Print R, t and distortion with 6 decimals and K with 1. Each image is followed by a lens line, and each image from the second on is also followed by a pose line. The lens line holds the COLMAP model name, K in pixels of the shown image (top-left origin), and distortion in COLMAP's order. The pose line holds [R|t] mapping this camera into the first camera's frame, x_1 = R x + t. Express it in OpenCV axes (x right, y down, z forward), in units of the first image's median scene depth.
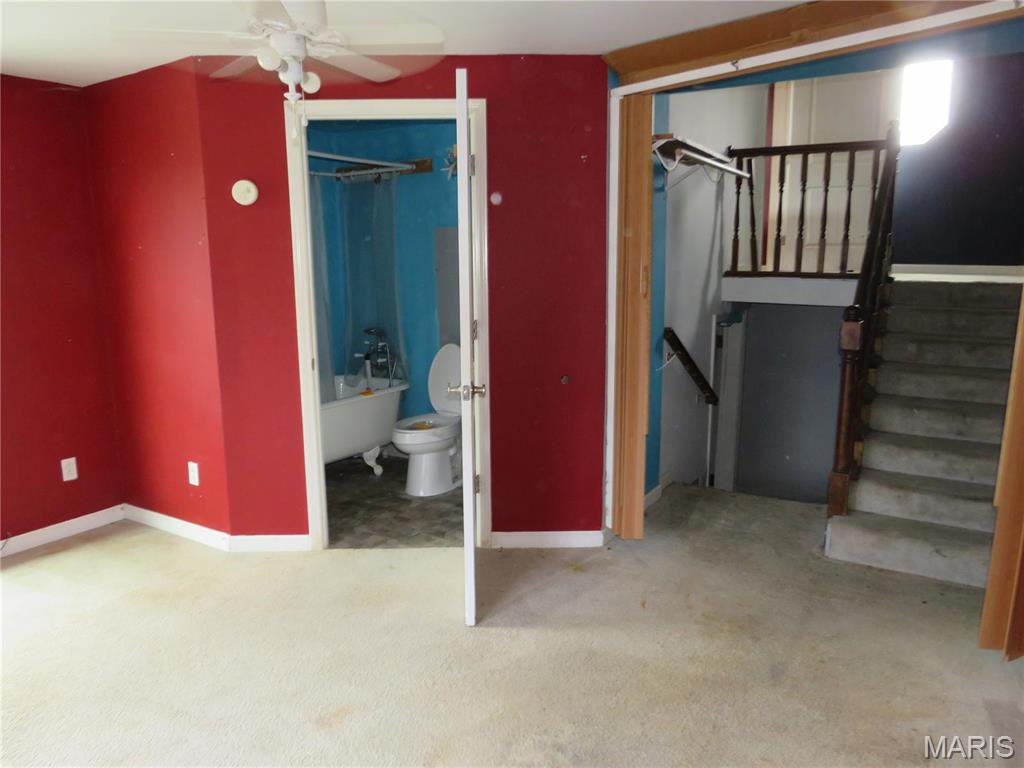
lens RADIAL K [[717.1, 0, 517.1], [0, 717.1, 381.0], [0, 0, 1]] dist [-0.033352, 0.009563]
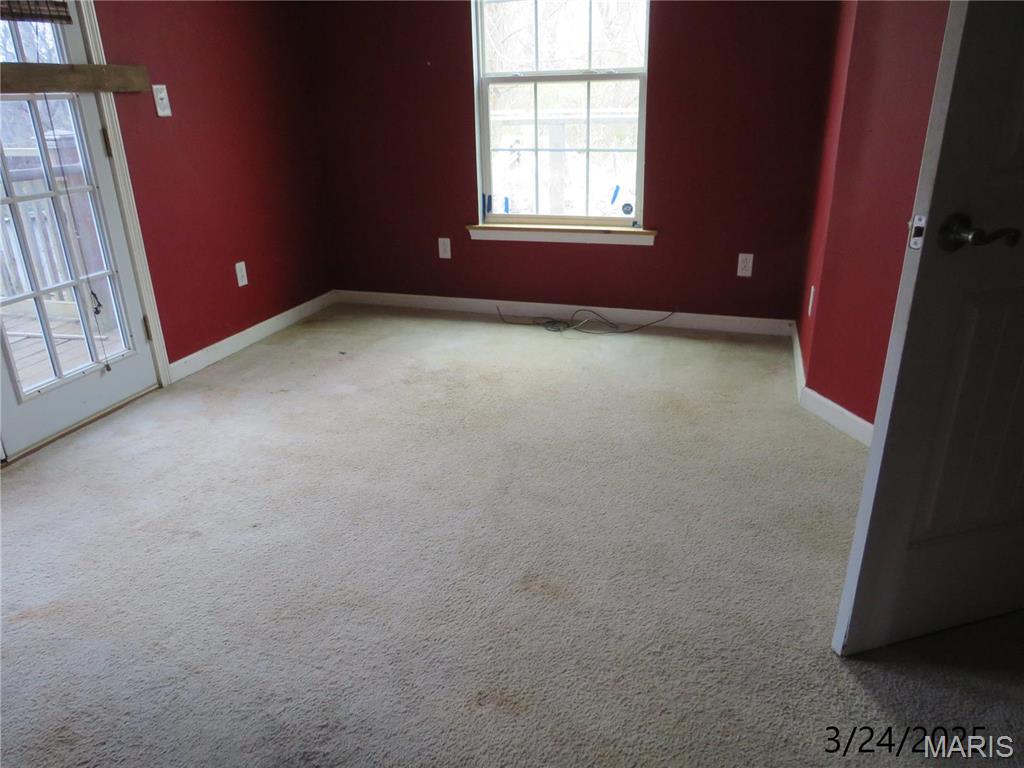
lens RADIAL K [[717.1, 0, 517.1], [0, 717.1, 381.0], [0, 0, 1]] dist [-0.033352, 0.009563]
pose [[0.225317, 0.367859, -0.902171, 0.259681], [-0.143983, 0.928387, 0.342589, -0.021950], [0.963588, 0.052706, 0.262147, 0.471034]]
